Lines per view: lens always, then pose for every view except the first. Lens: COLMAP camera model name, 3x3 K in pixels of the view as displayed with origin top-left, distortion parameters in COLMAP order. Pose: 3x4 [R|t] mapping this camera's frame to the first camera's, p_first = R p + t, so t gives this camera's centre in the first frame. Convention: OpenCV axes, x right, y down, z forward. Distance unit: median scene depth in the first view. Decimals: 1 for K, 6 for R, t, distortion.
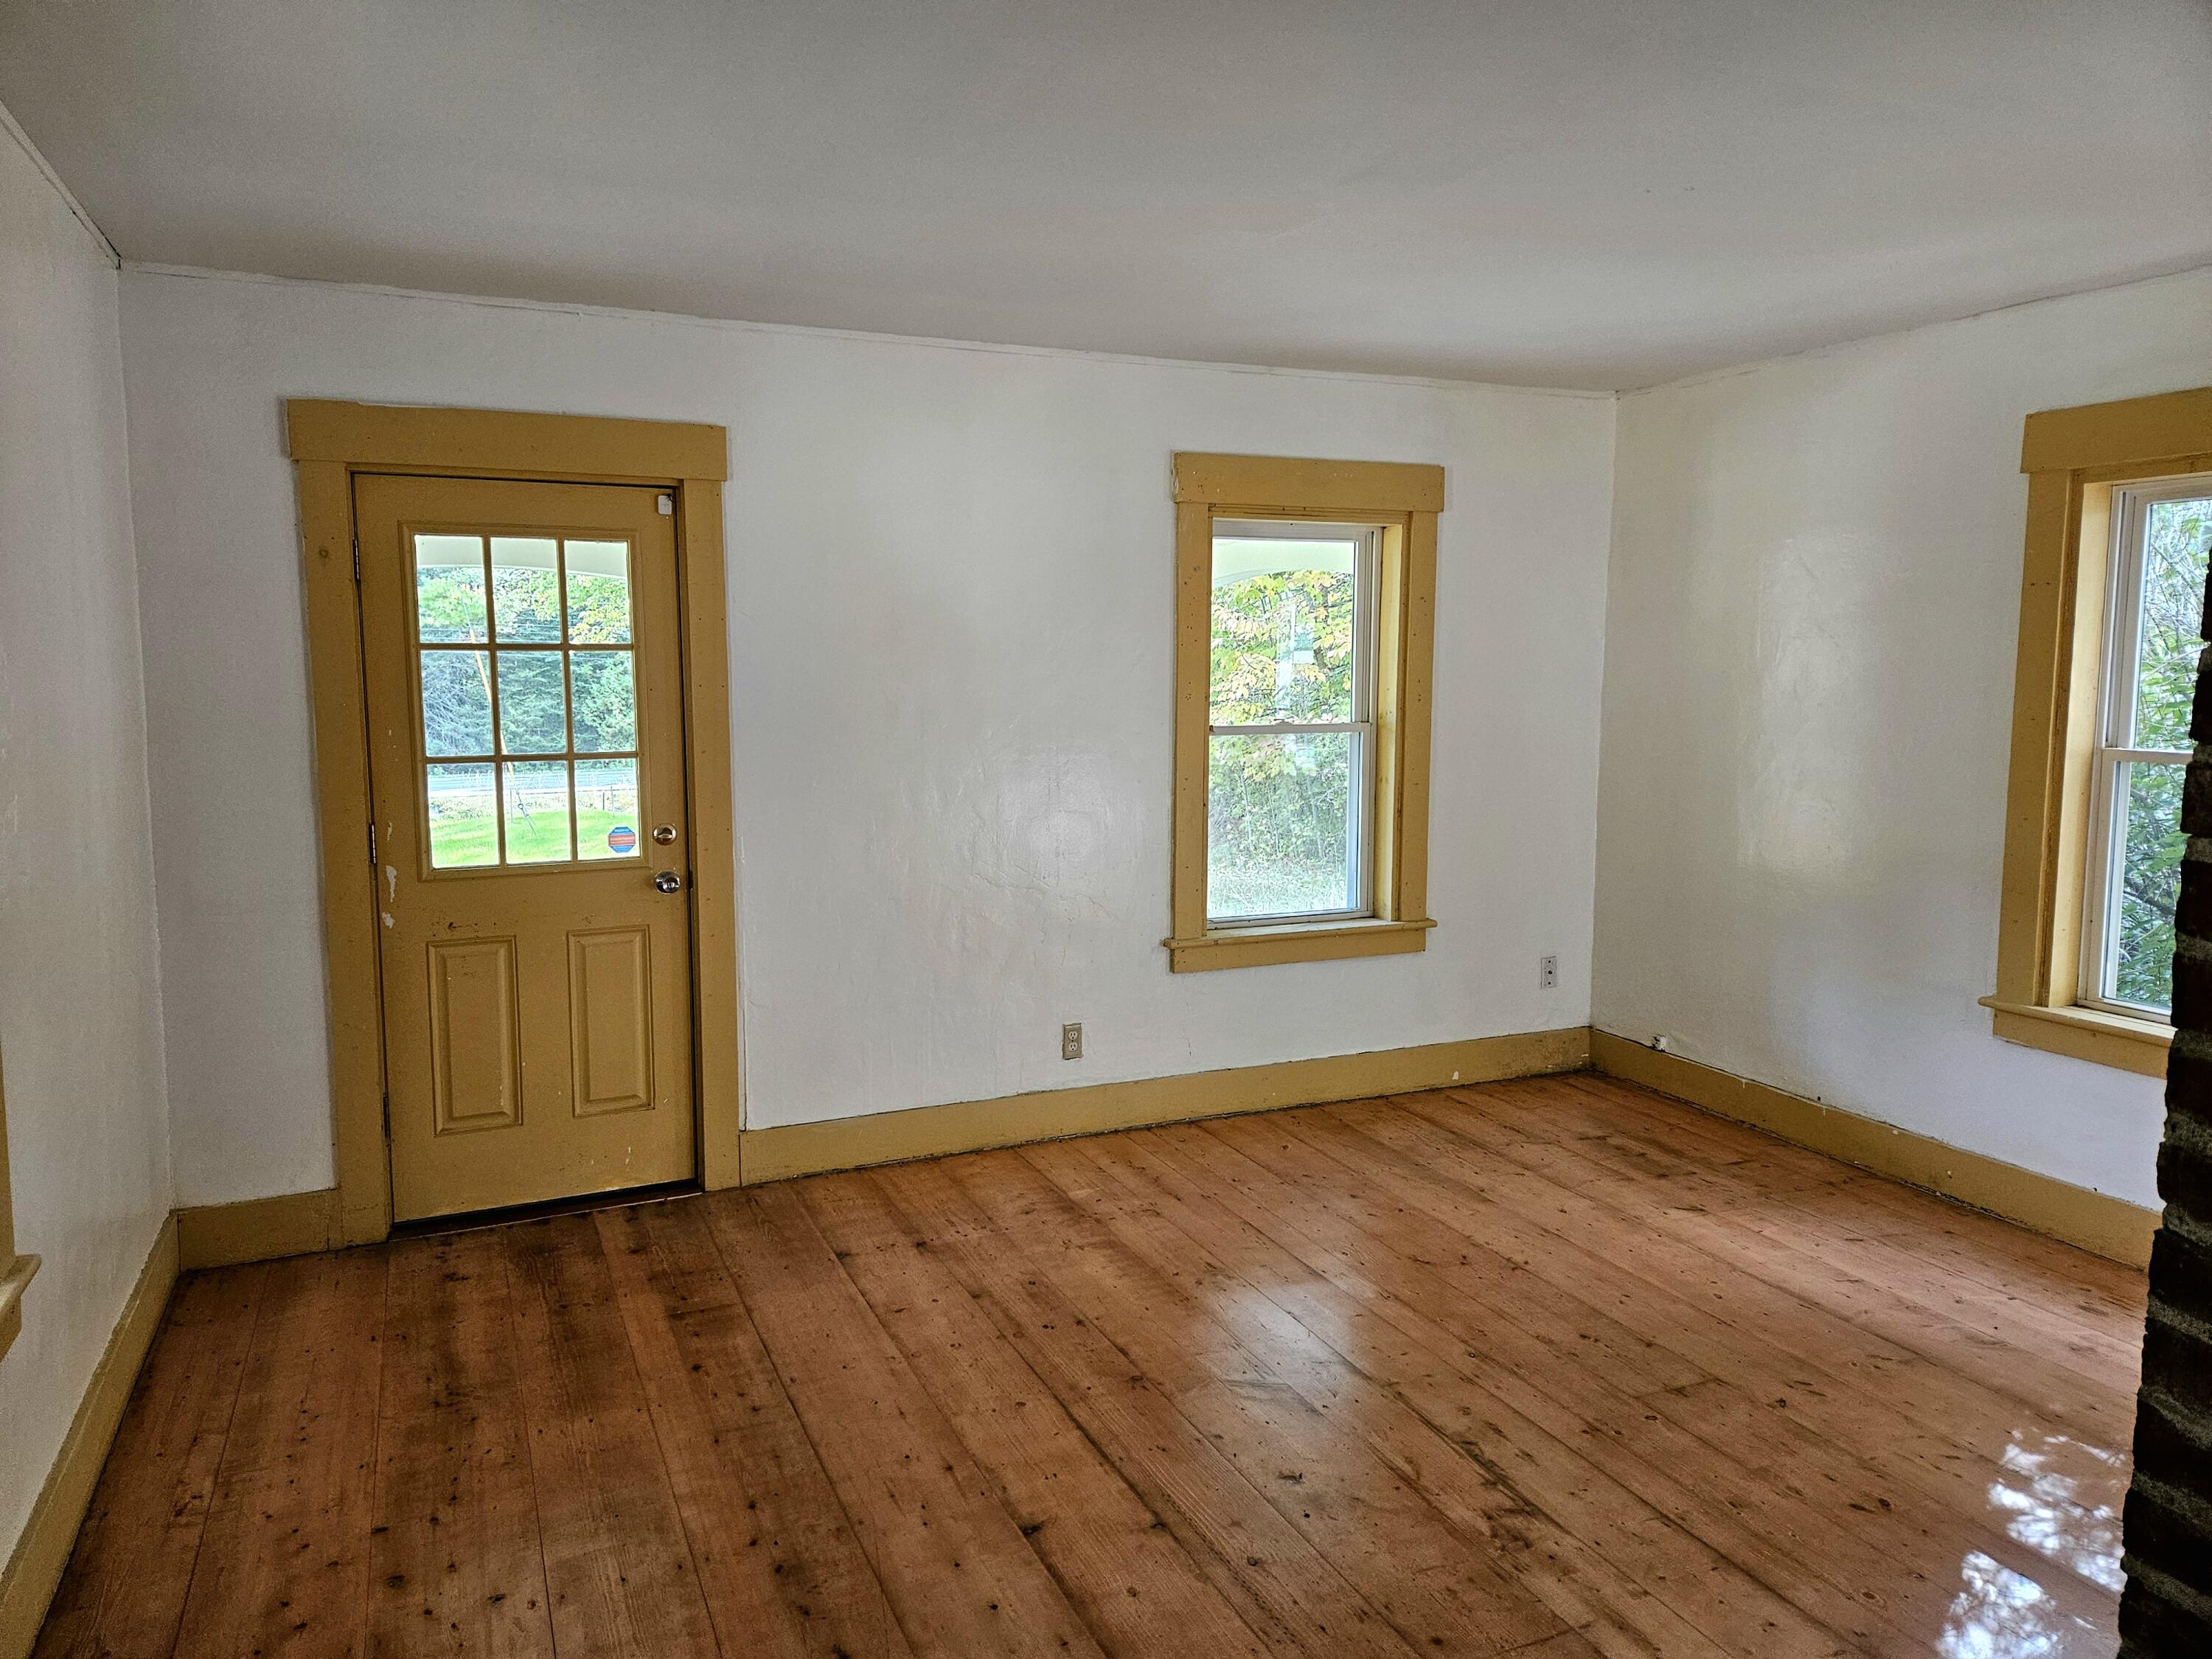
lens RADIAL K [[1474.9, 0, 1097.7], [0, 1474.9, 831.0], [0, 0, 1]] dist [0.069901, -0.052709]
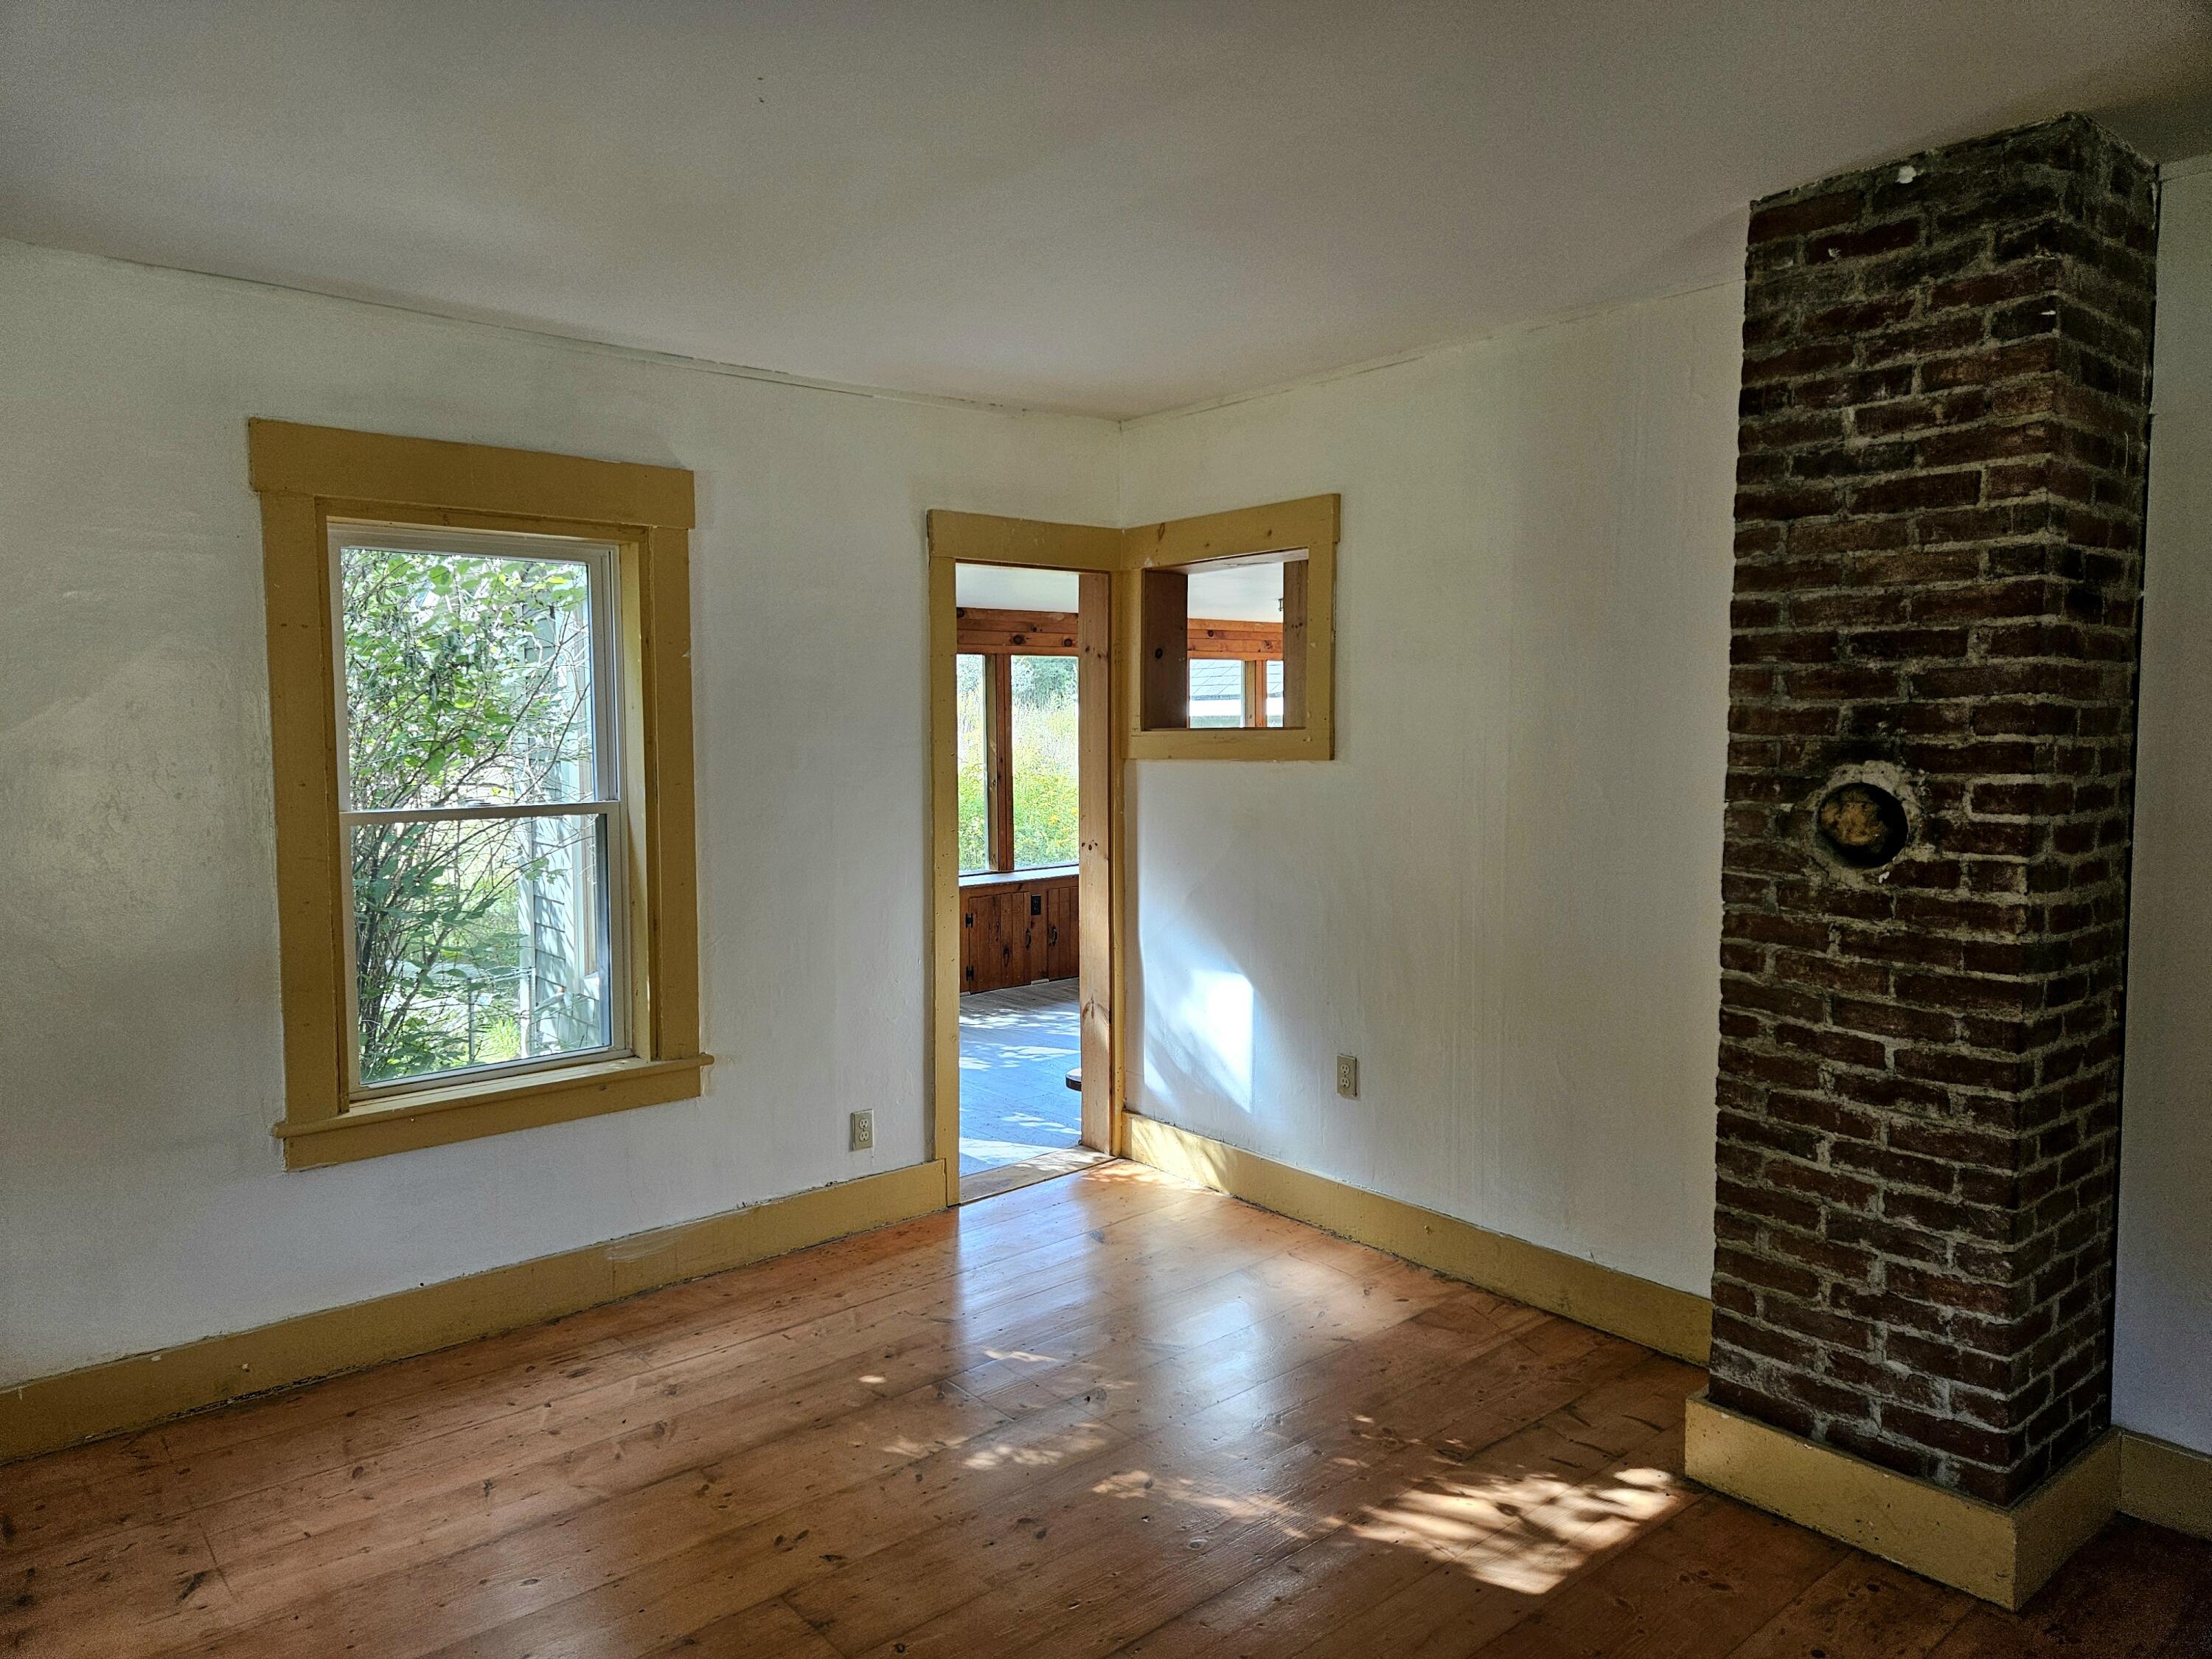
lens RADIAL K [[1474.9, 0, 1092.0], [0, 1474.9, 813.7], [0, 0, 1]] dist [0.069901, -0.052709]
pose [[-0.273980, -0.070942, 0.959115, -0.313328], [0.112331, 0.988089, 0.105174, -0.098462], [-0.955153, 0.136554, -0.262748, 0.811272]]
